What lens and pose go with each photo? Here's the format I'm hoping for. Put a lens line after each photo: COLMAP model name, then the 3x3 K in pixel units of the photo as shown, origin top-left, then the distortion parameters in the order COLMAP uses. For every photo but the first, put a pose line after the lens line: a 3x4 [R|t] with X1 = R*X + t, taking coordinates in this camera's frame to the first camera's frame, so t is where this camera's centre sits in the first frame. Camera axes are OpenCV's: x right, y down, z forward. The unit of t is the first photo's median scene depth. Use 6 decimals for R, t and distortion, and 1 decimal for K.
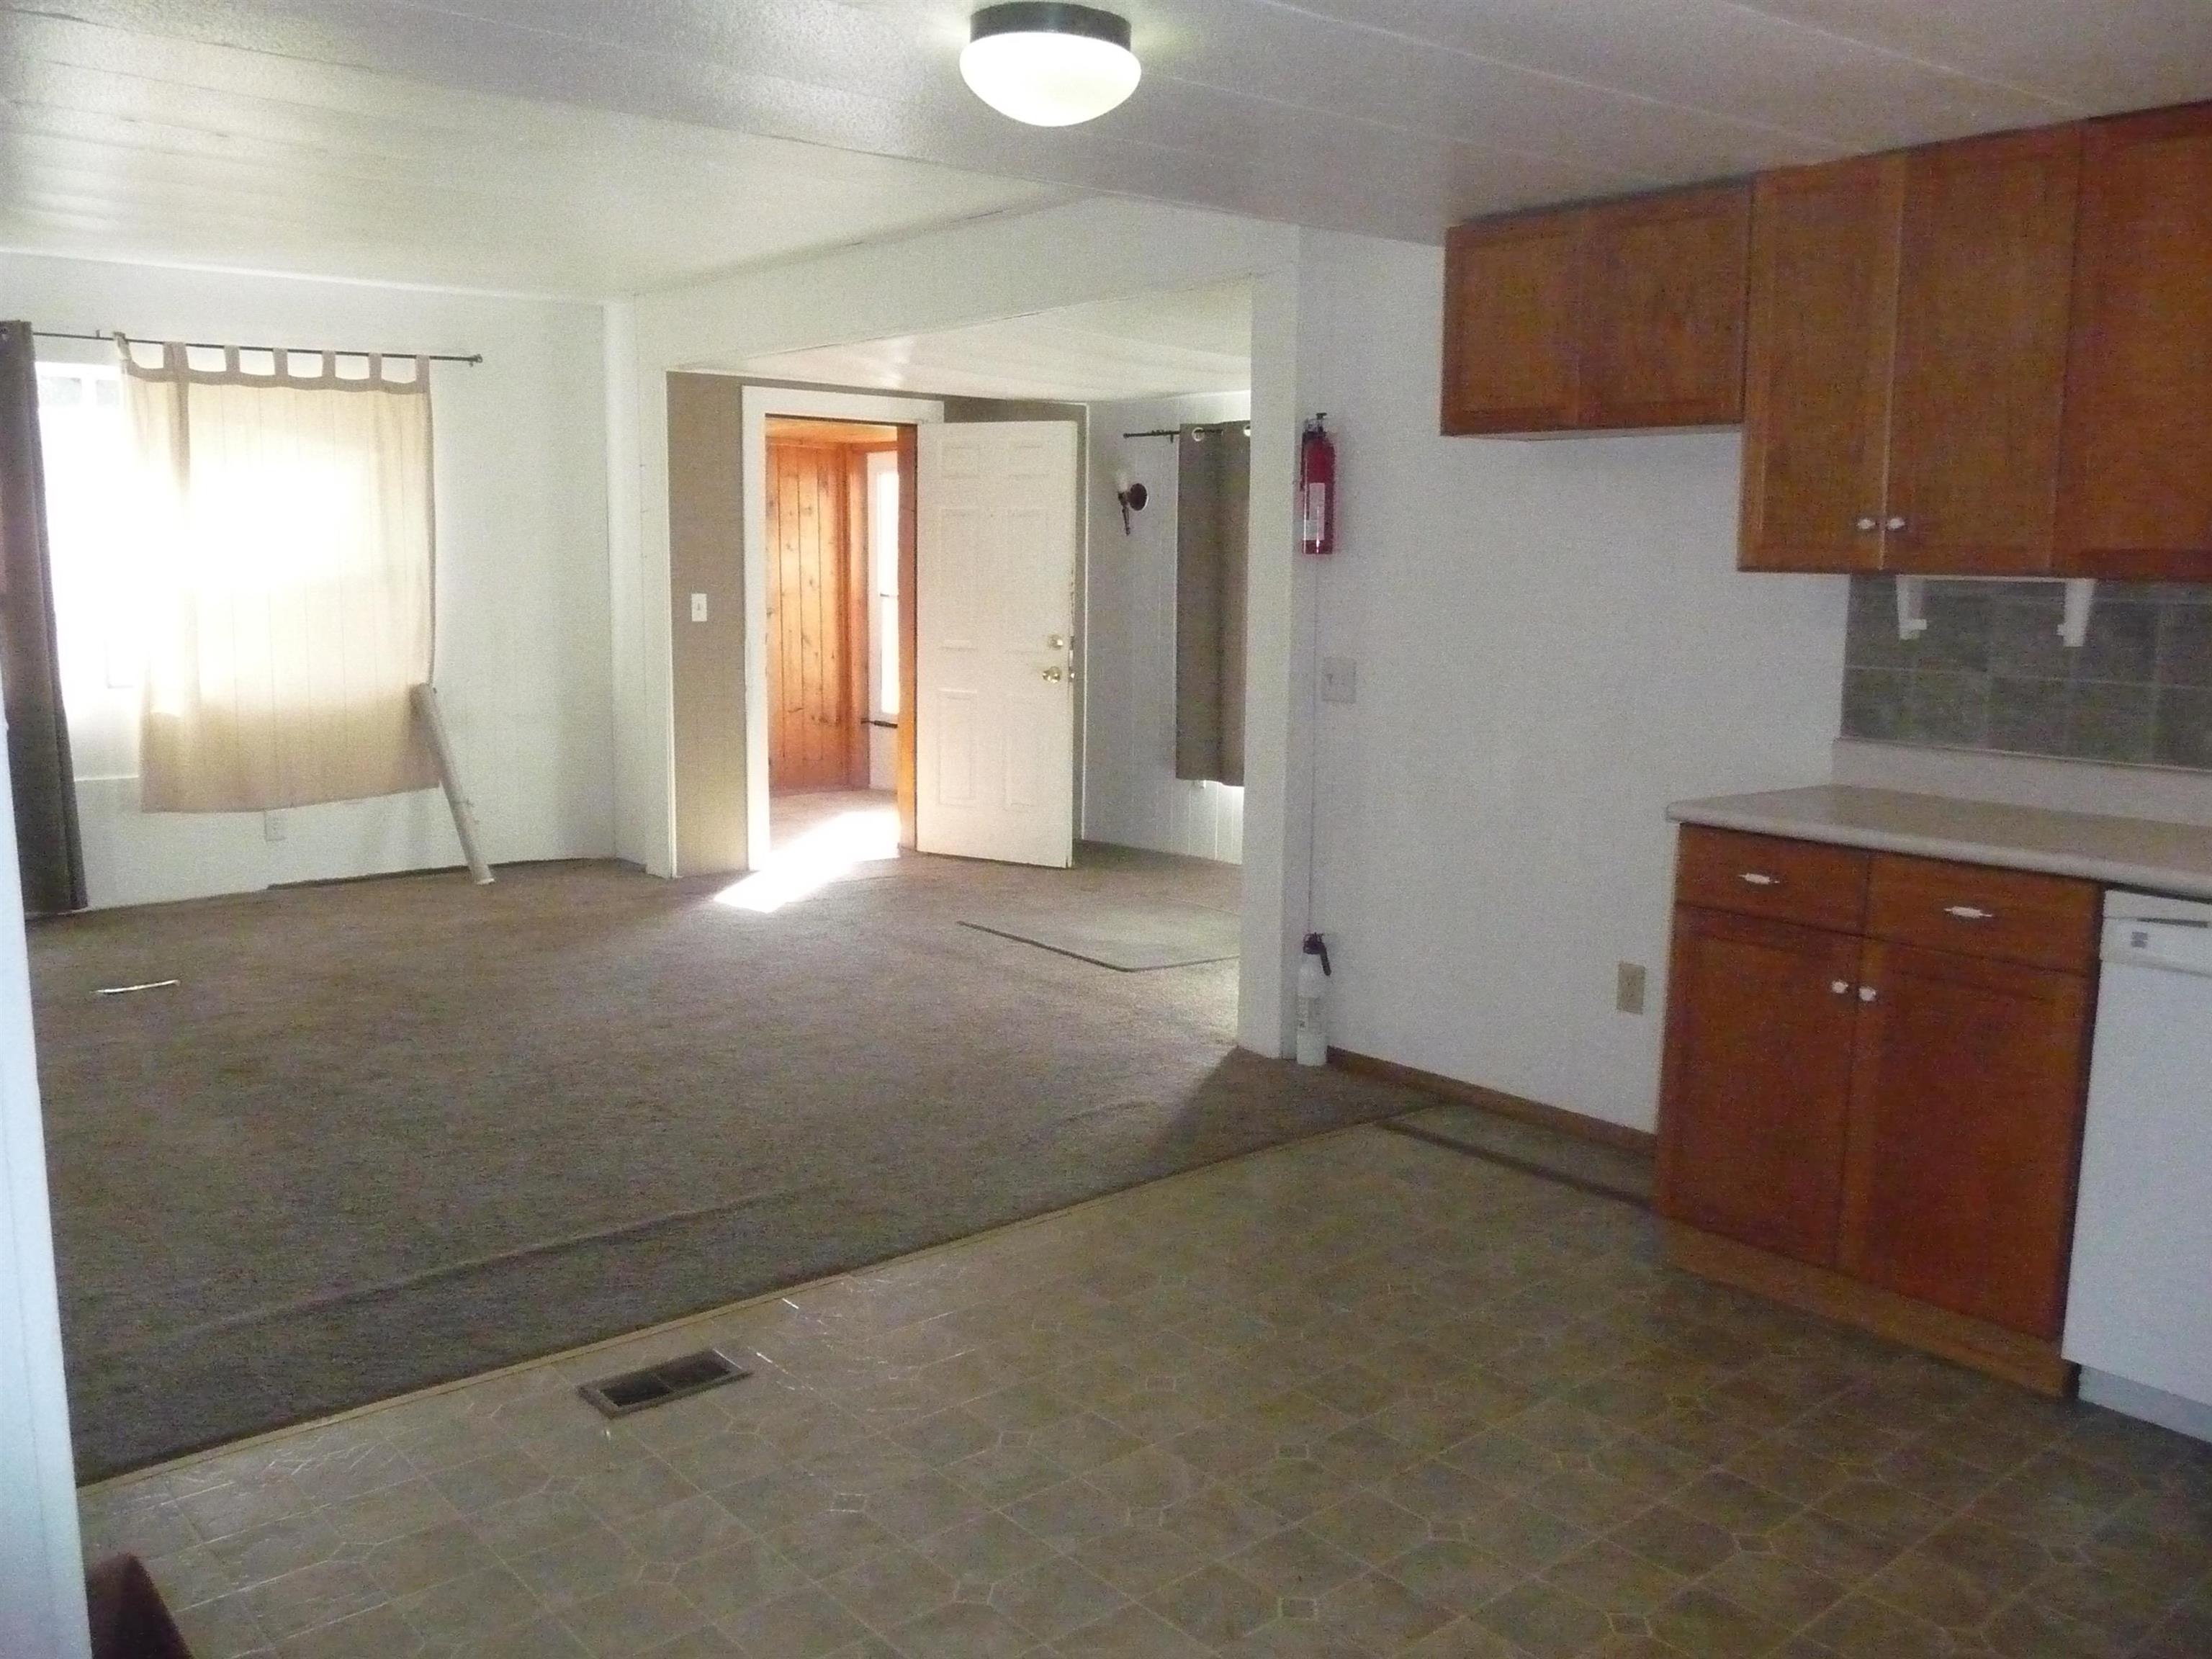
lens RADIAL K [[1824.5, 0, 1106.0], [0, 1824.5, 829.5], [0, 0, 1]] dist [-0.041751, 0.000238]
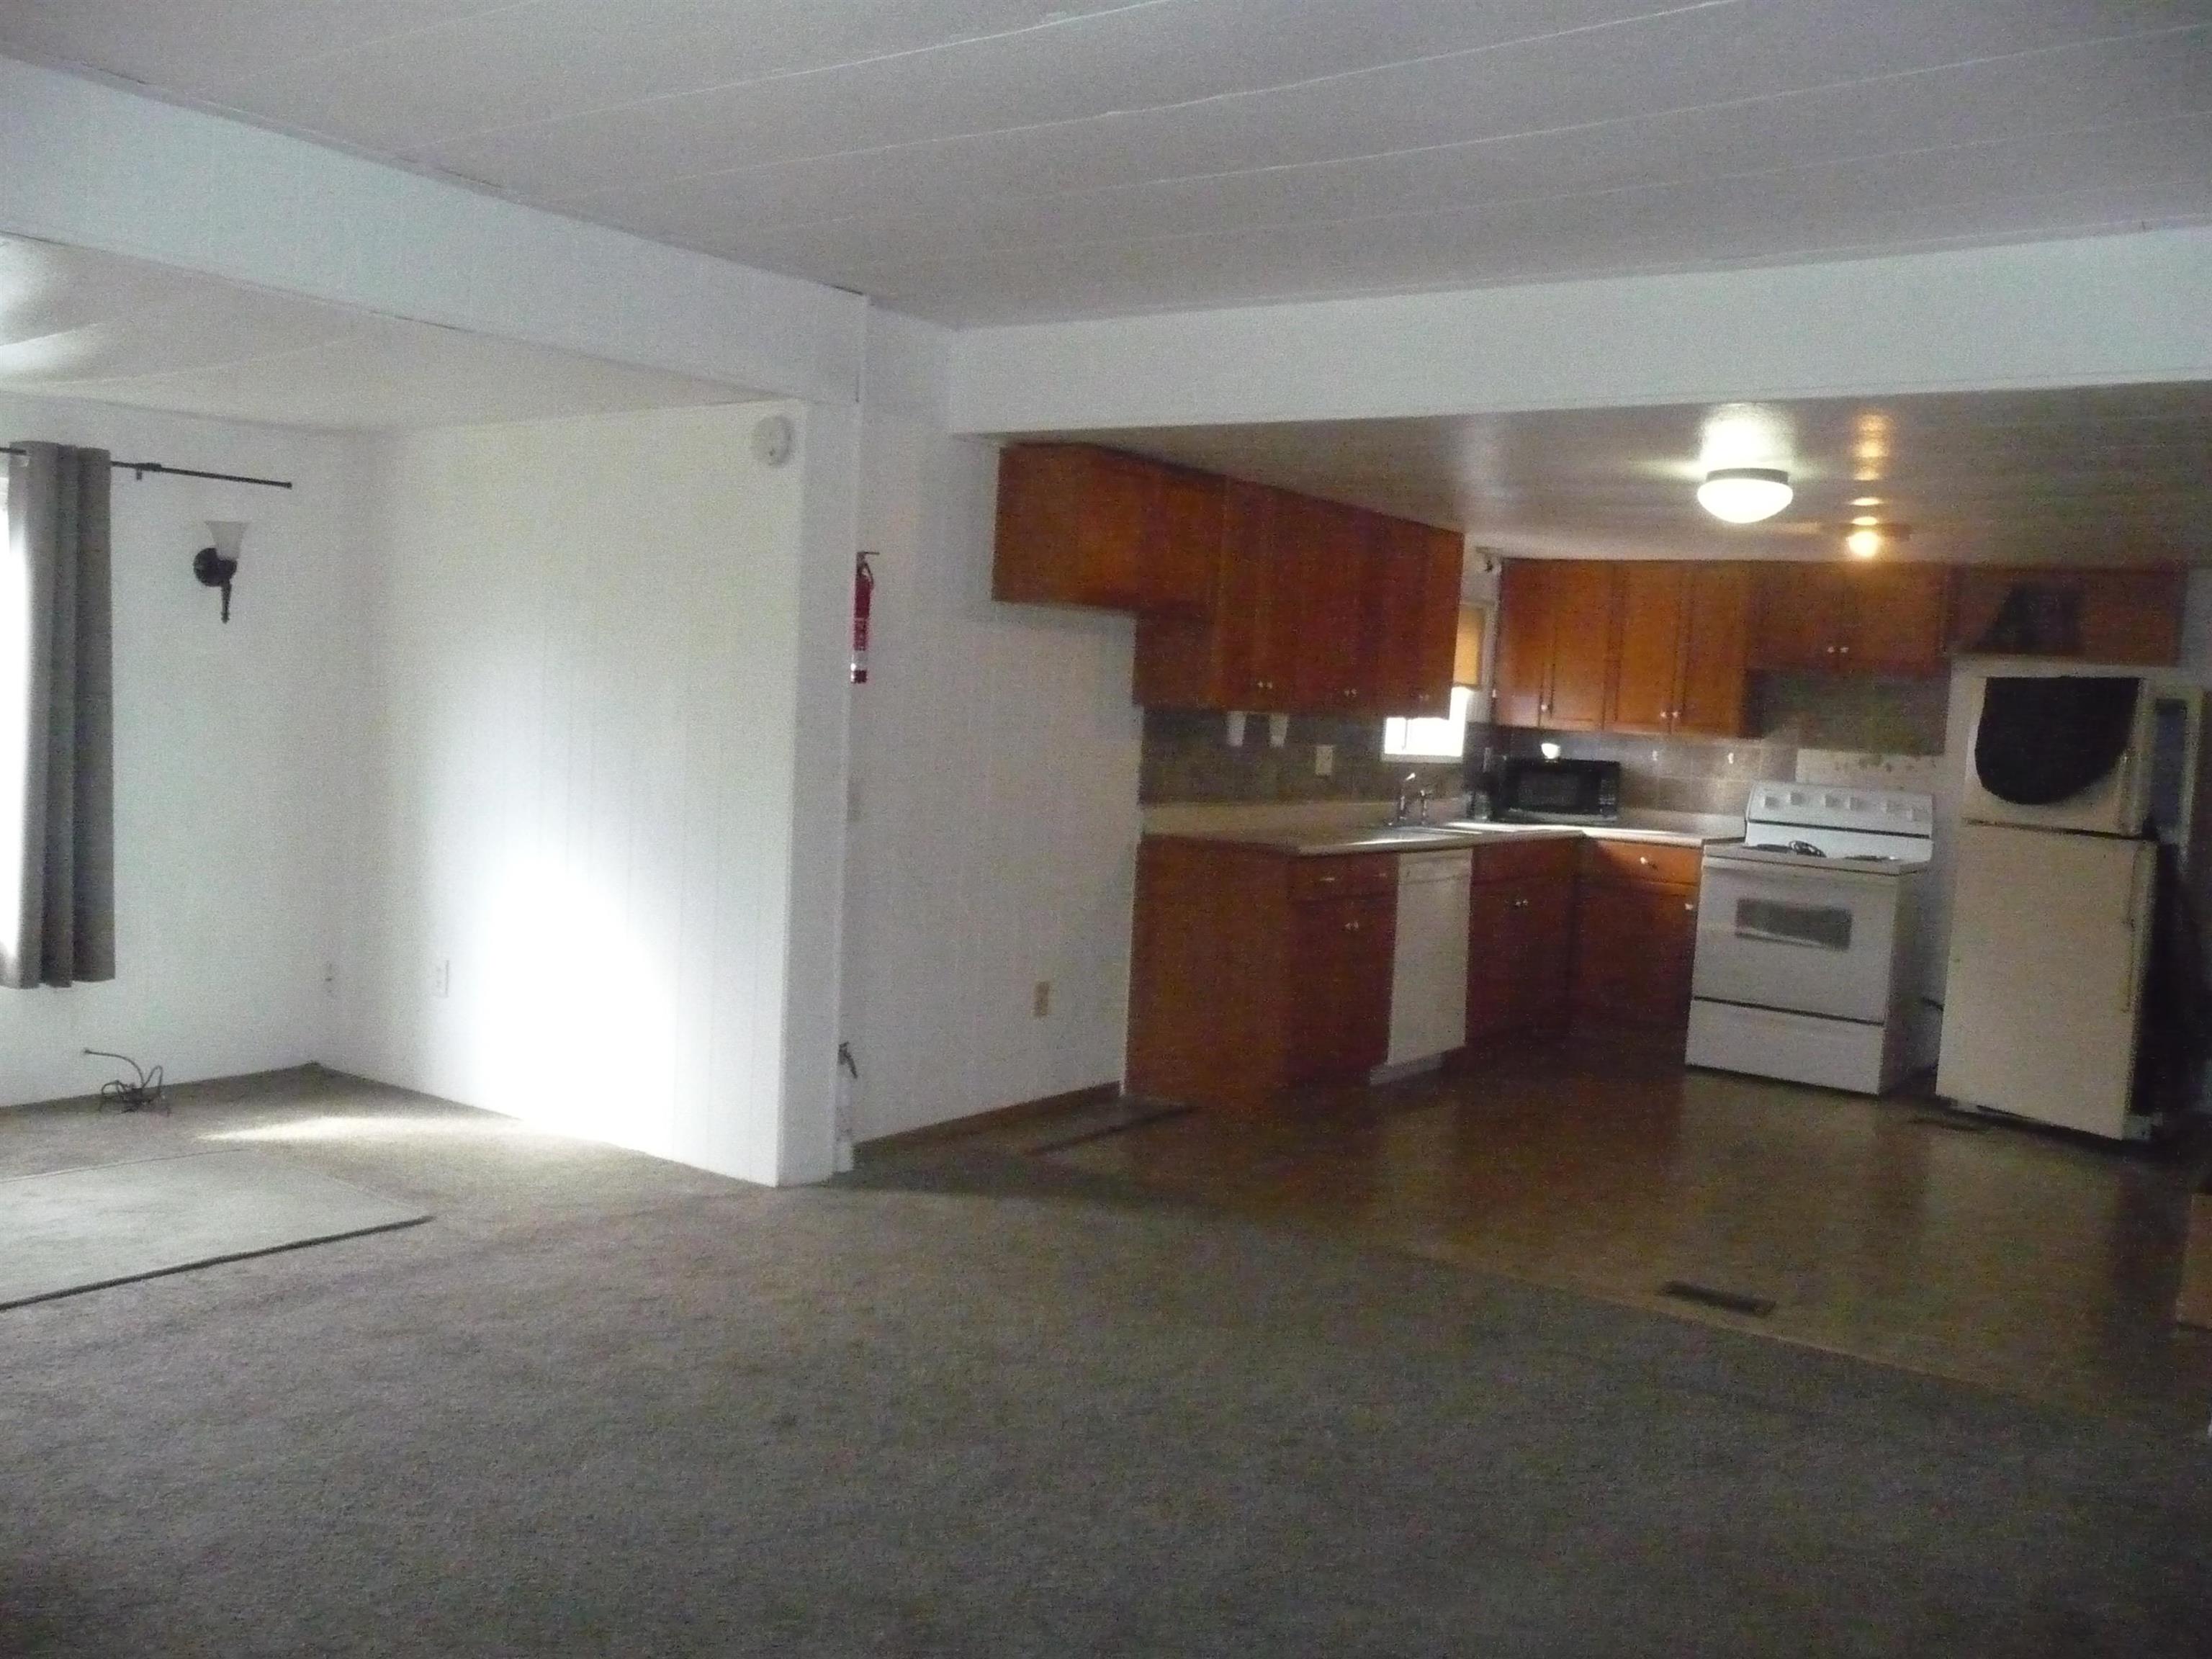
lens RADIAL K [[1824.5, 0, 1106.0], [0, 1824.5, 829.5], [0, 0, 1]] dist [-0.041751, 0.000238]
pose [[-0.225487, -0.082907, 0.970712, -1.353753], [0.095199, 0.989729, 0.106645, -0.236318], [-0.969584, 0.116458, -0.215278, 1.569342]]
